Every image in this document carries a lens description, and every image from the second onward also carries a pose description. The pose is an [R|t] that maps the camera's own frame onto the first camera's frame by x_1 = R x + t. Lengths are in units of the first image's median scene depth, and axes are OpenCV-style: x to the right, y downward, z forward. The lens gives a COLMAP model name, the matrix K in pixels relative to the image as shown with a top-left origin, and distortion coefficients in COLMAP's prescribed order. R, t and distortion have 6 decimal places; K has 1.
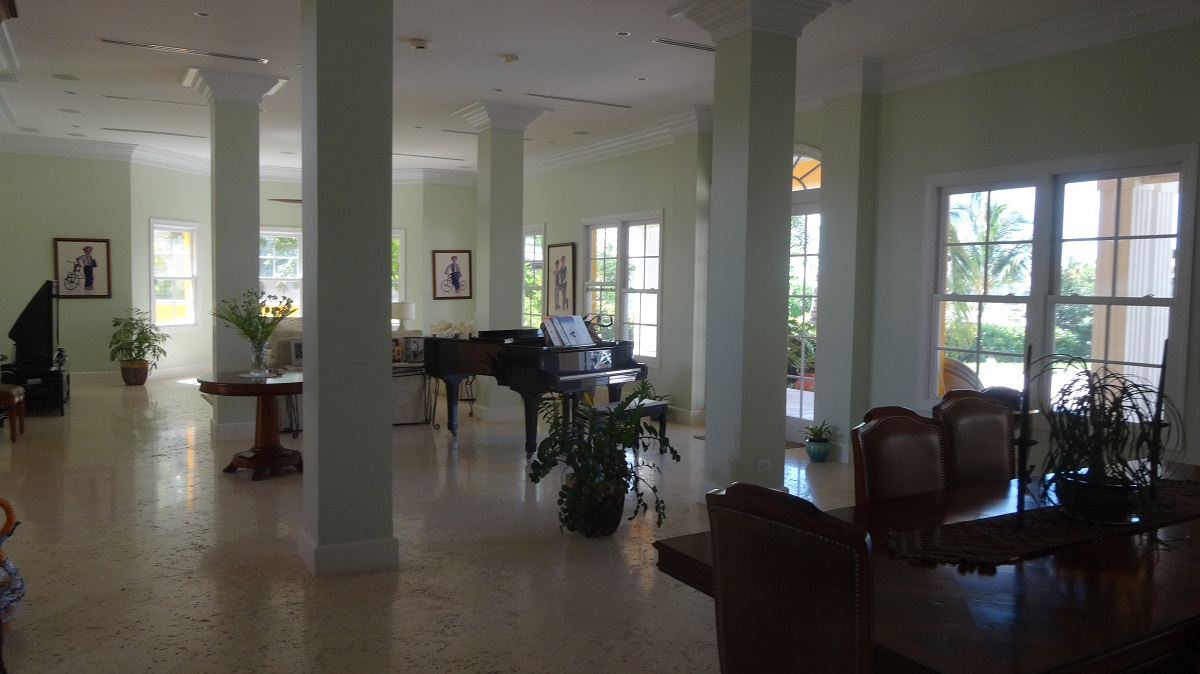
lens RADIAL K [[897.6, 0, 597.8], [0, 897.6, 333.6], [0, 0, 1]] dist [0.007819, 0.003220]
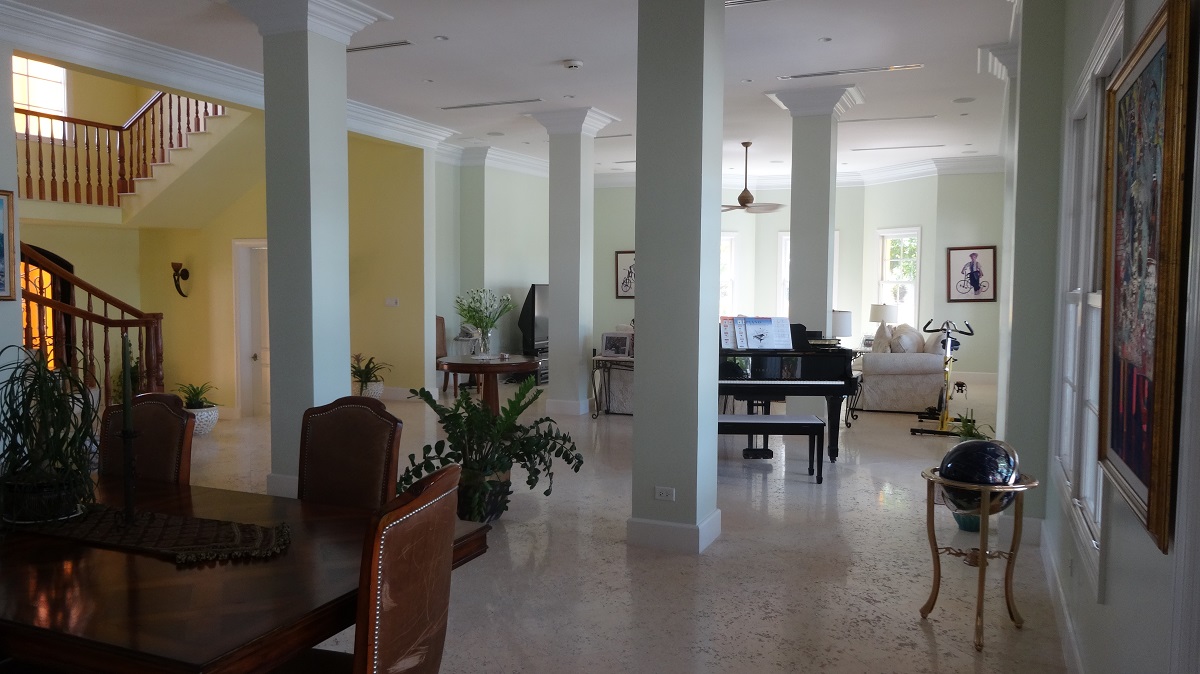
lens RADIAL K [[897.6, 0, 598.5], [0, 897.6, 341.5], [0, 0, 1]] dist [0.007819, 0.003220]
pose [[0.605819, 0.042341, -0.794475, 0.326496], [-0.039066, 0.998961, 0.023449, -0.005711], [0.794642, 0.016831, 0.606844, 0.172199]]
